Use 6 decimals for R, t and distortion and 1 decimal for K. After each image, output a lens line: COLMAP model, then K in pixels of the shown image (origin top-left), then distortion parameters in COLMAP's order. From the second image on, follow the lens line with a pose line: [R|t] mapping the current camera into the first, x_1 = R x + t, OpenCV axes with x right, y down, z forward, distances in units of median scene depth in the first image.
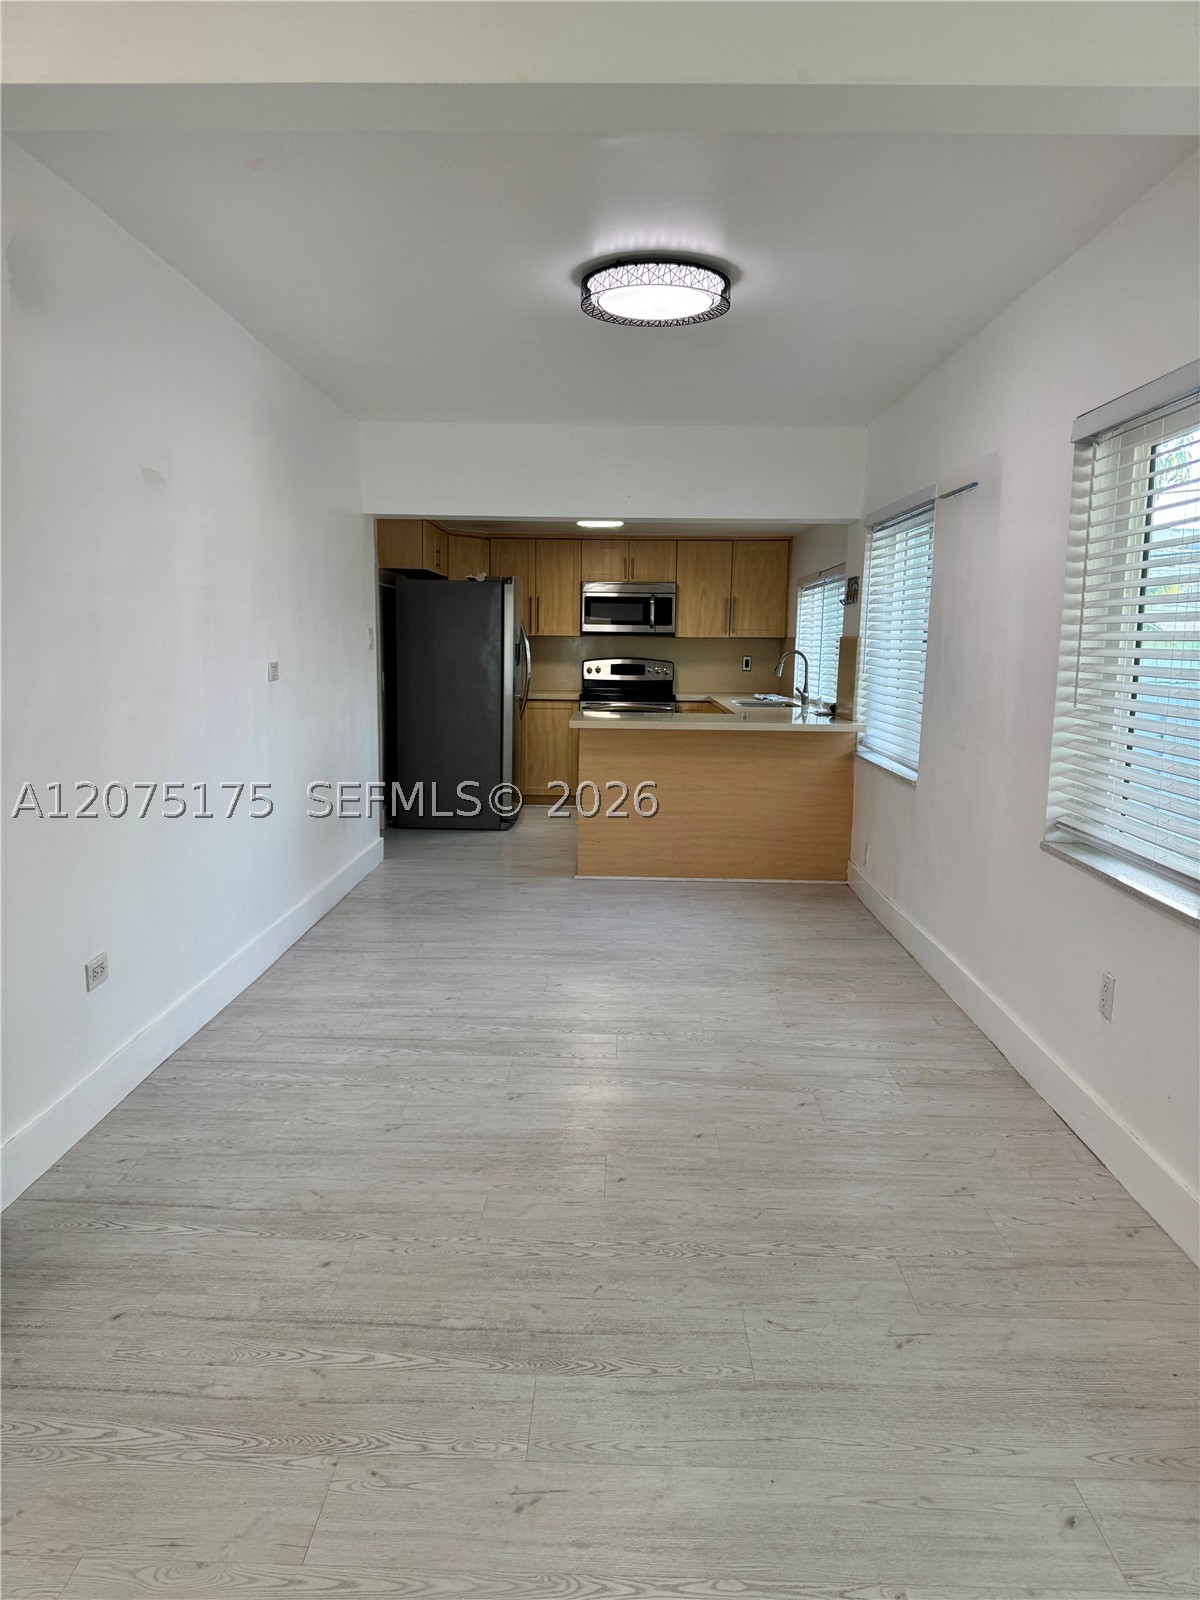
lens RADIAL K [[1120.6, 0, 600.0], [0, 1120.6, 800.0], [0, 0, 1]] dist [0.107088, -0.000834]
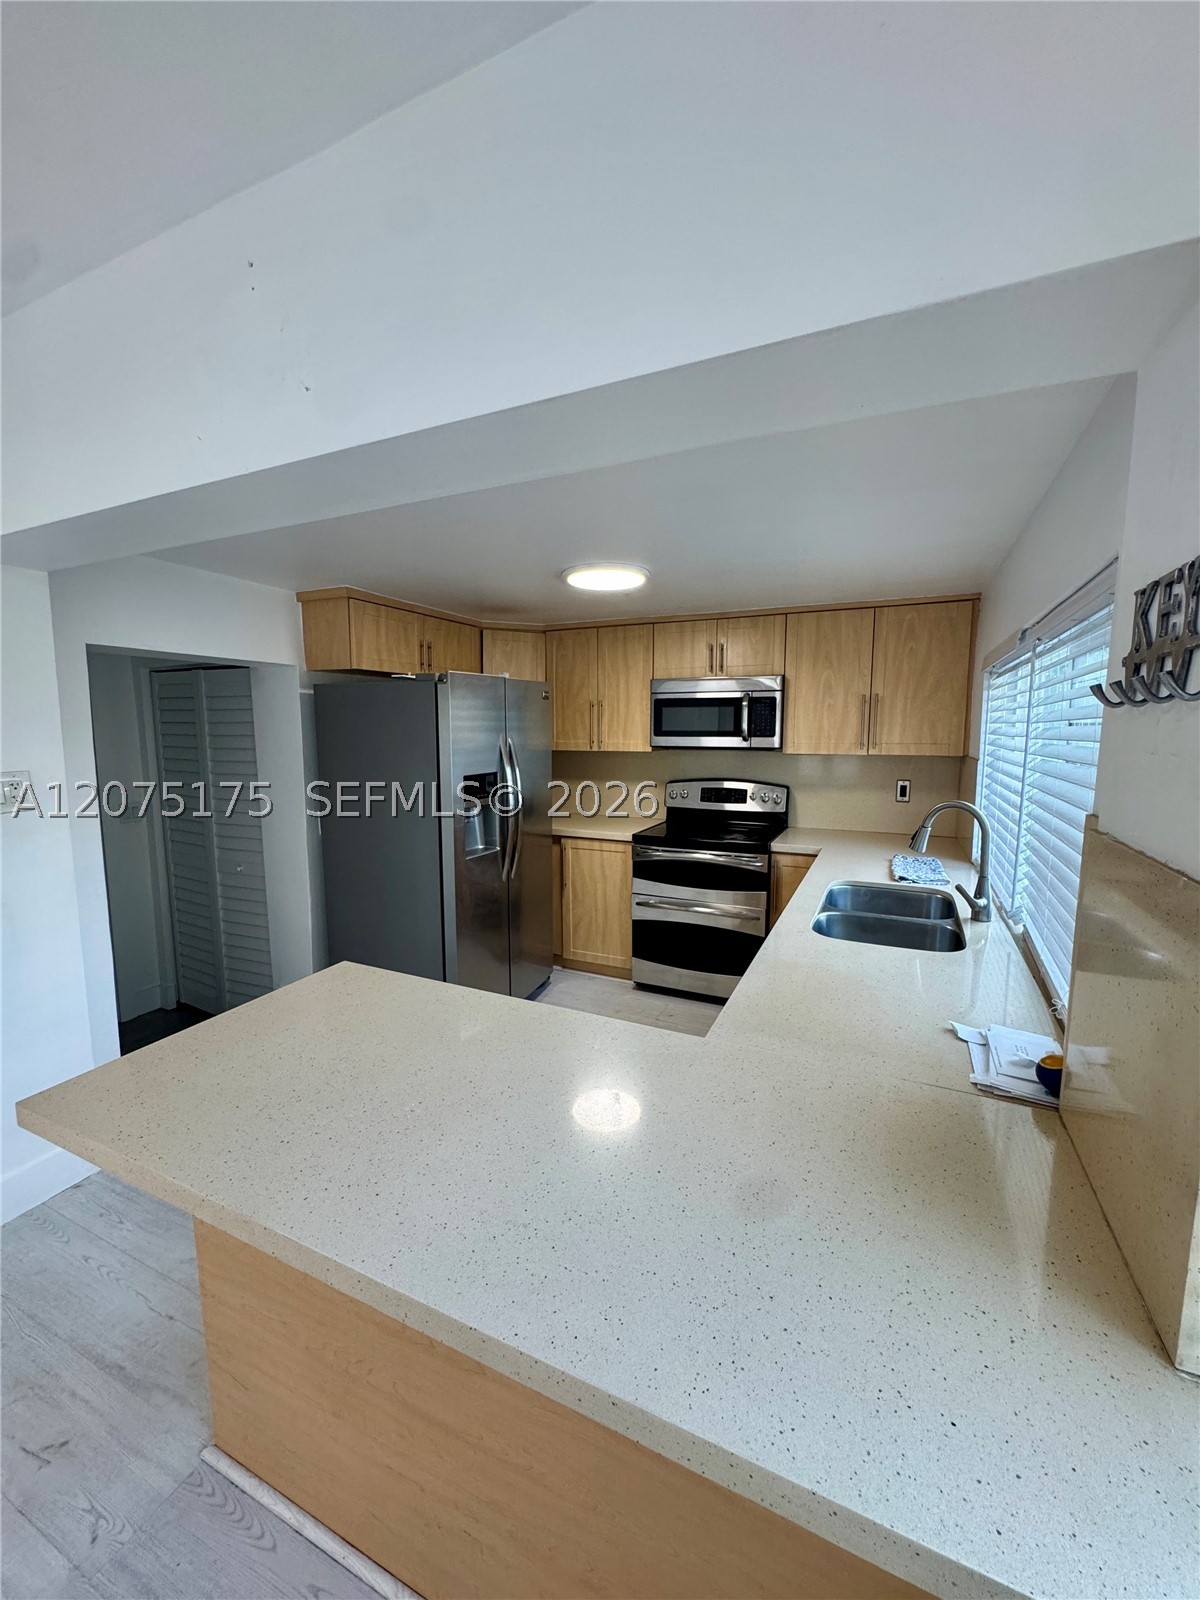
lens RADIAL K [[640.7, 0, 600.0], [0, 640.7, 800.0], [0, 0, 1]] dist [-0.000783, -0.000208]
pose [[0.914875, 0.032147, -0.402455, 0.124905], [-0.043548, 0.998867, -0.019210, -0.105613], [0.401382, 0.035101, 0.915238, 0.605289]]
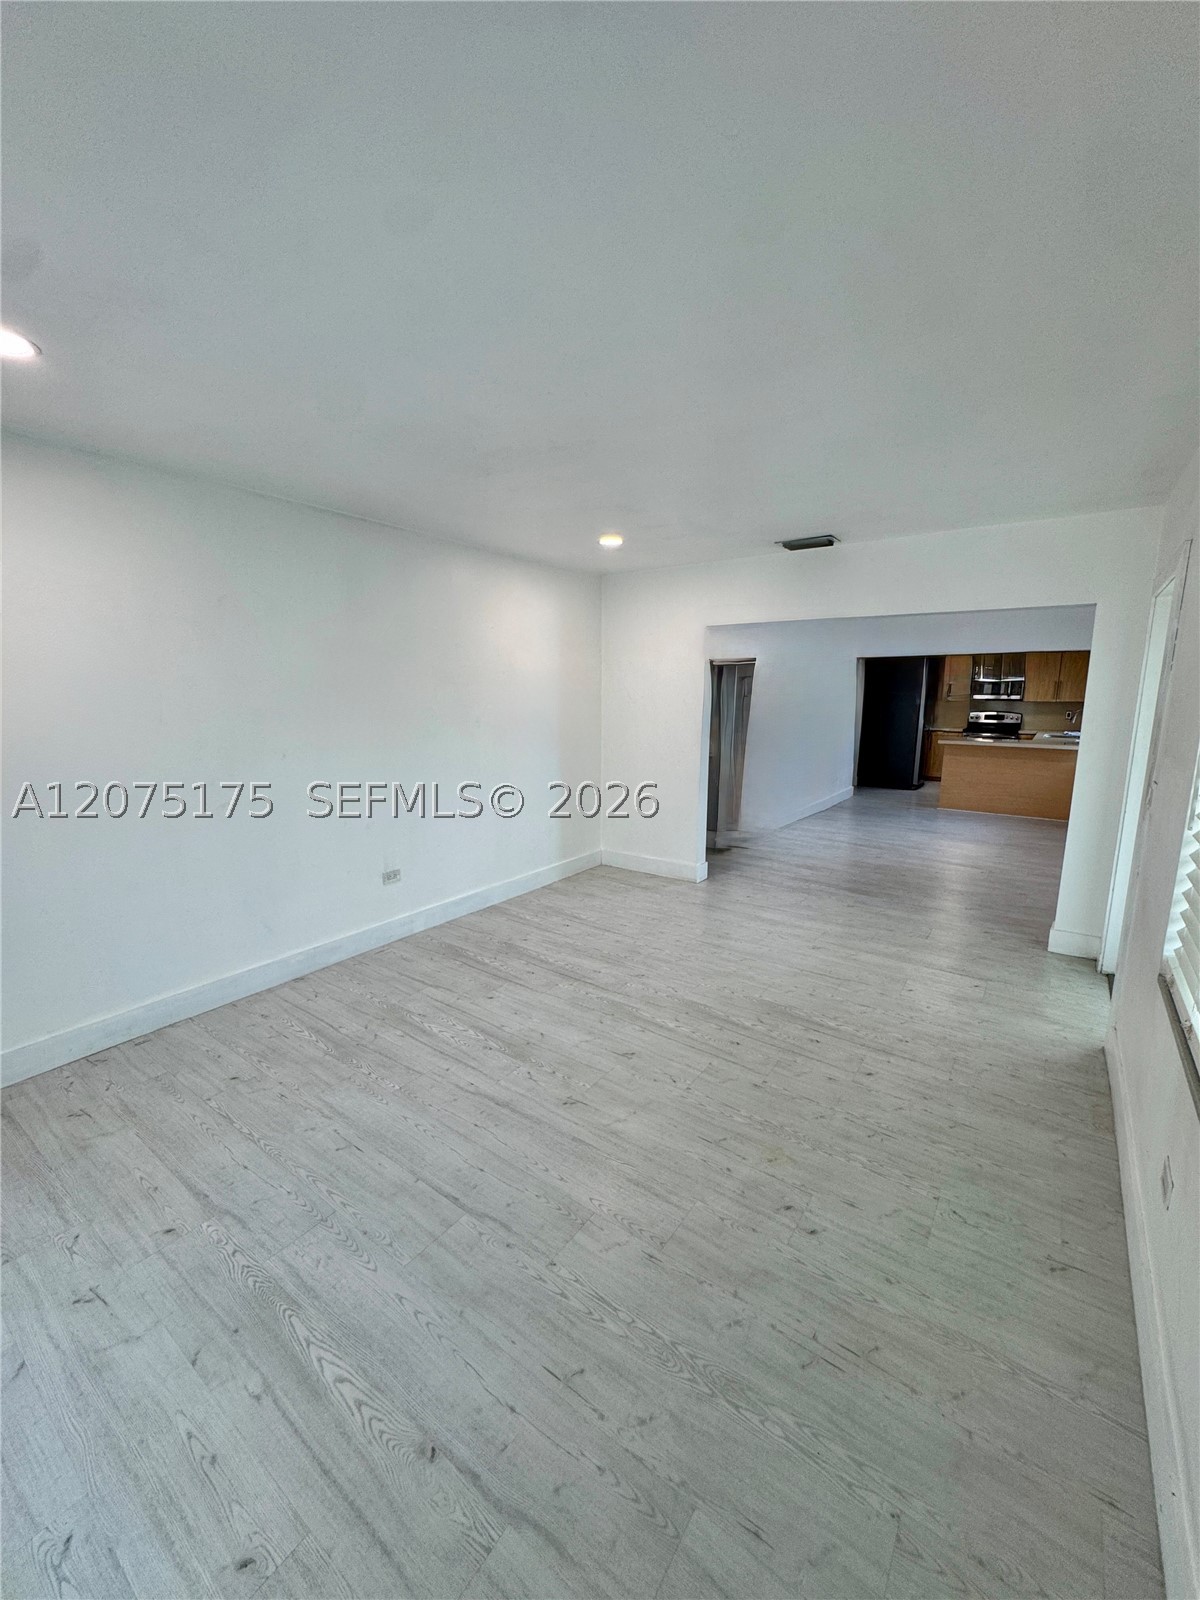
lens RADIAL K [[640.7, 0, 600.0], [0, 640.7, 800.0], [0, 0, 1]] dist [-0.000783, -0.000208]
pose [[0.818749, 0.088346, -0.567314, 0.113979], [-0.074903, 0.996082, 0.047016, 0.031230], [0.569245, 0.003999, 0.822158, -0.356777]]
